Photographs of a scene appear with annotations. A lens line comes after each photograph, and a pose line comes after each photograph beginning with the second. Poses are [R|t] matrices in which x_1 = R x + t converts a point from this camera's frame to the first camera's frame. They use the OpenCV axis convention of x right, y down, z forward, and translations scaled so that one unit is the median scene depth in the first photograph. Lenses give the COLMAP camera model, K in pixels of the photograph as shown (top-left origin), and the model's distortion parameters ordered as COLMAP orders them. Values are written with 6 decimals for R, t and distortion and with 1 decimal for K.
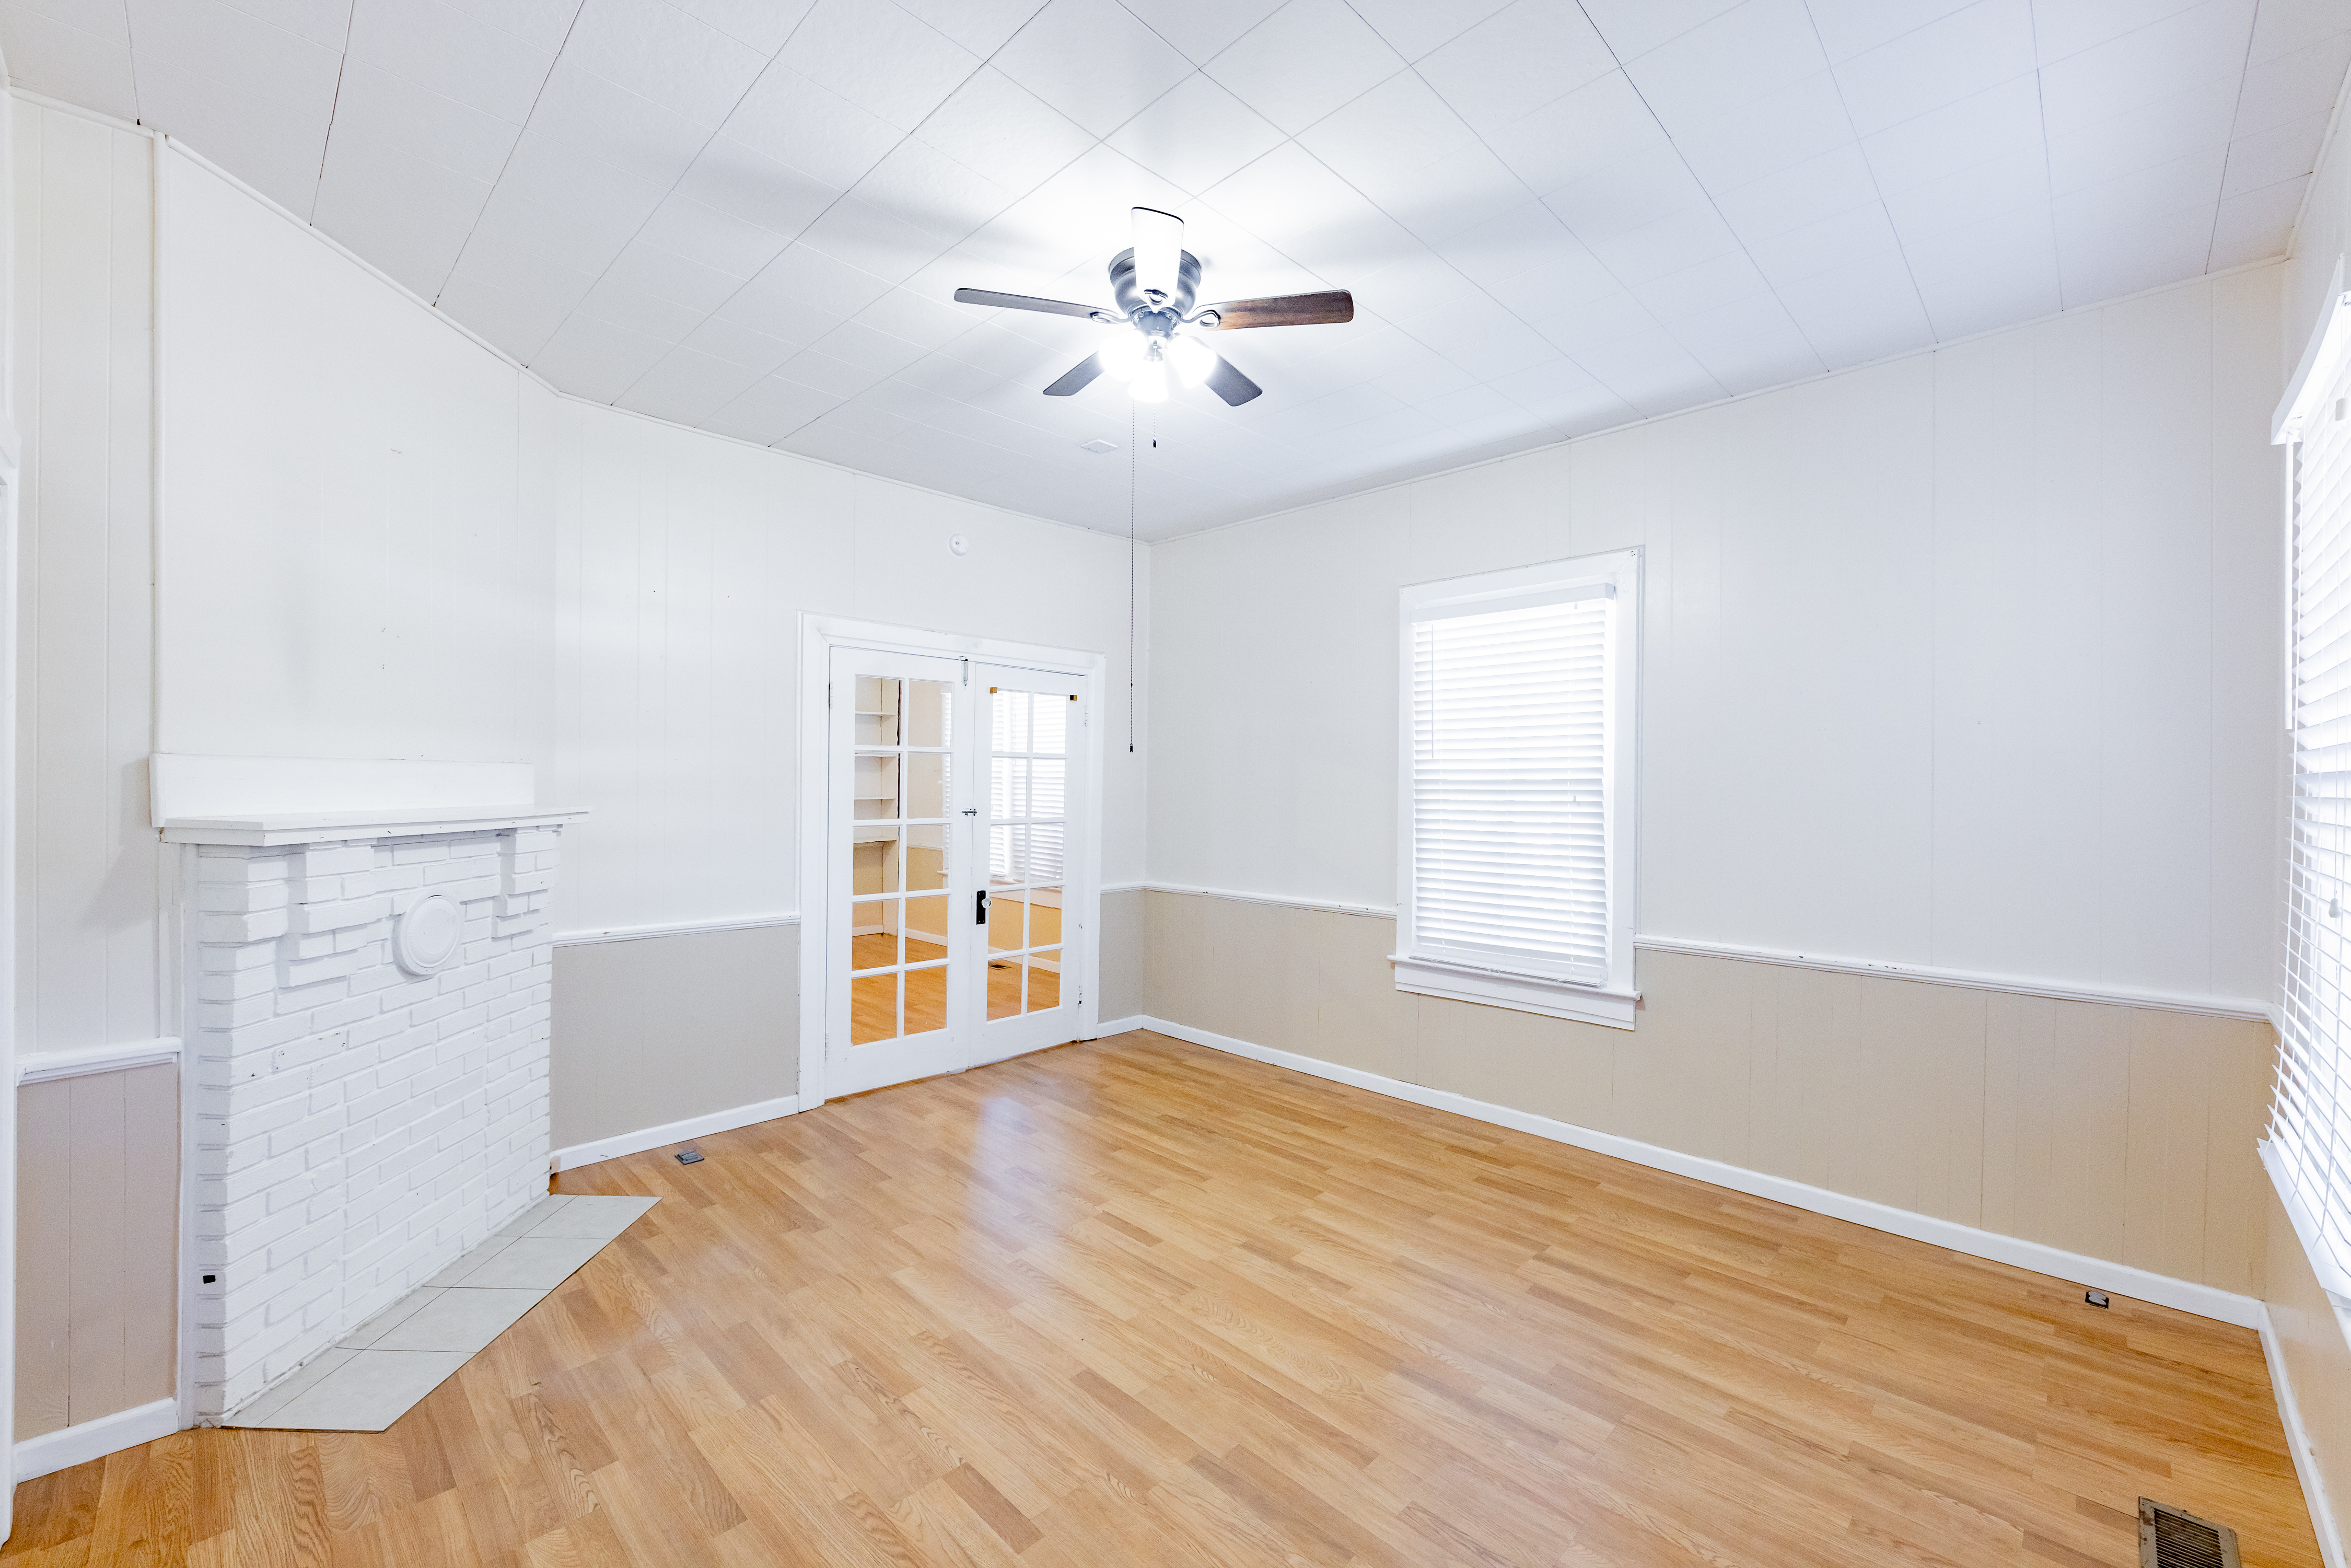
lens RADIAL K [[953.0, 0, 1173.4], [0, 953.0, 780.8], [0, 0, 1]] dist [-0.000621, 0.000166]
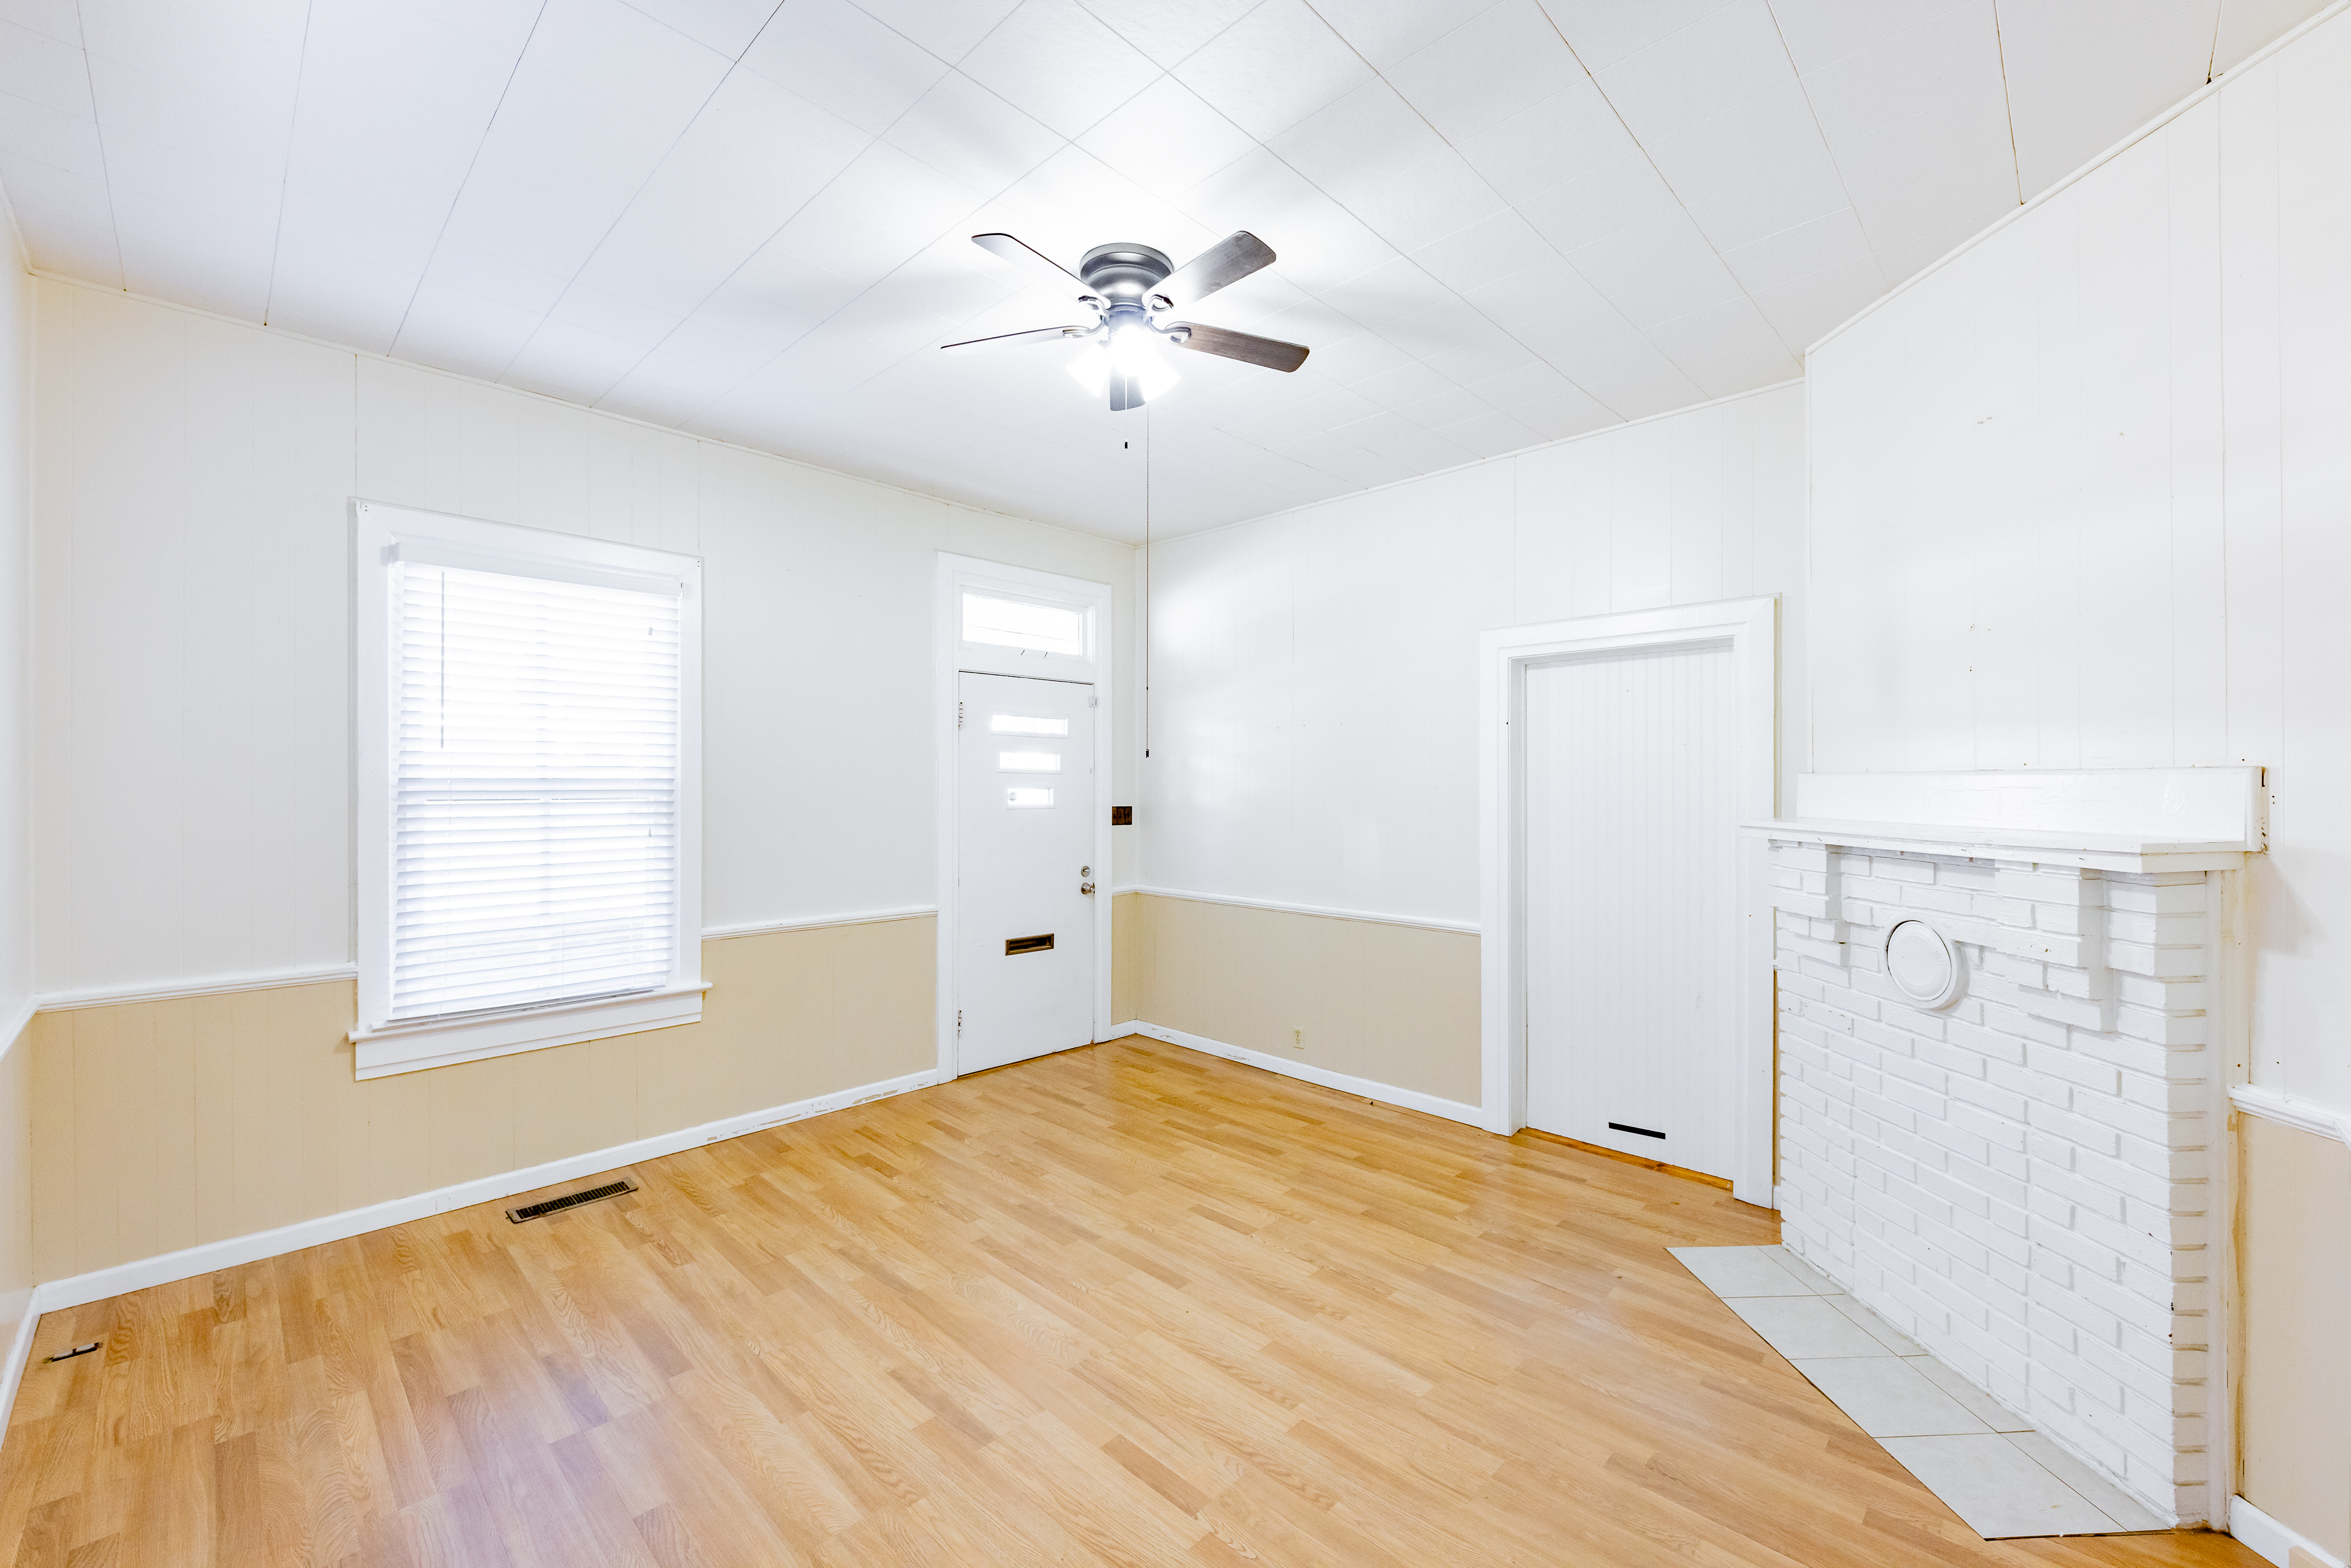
lens RADIAL K [[953.0, 0, 1174.4], [0, 953.0, 784.9], [0, 0, 1]] dist [-0.000621, 0.000166]
pose [[-0.999907, -0.008393, -0.010785, -0.065454], [-0.008416, 0.999962, 0.002061, -0.005167], [0.010767, 0.002152, -0.999940, 2.096191]]
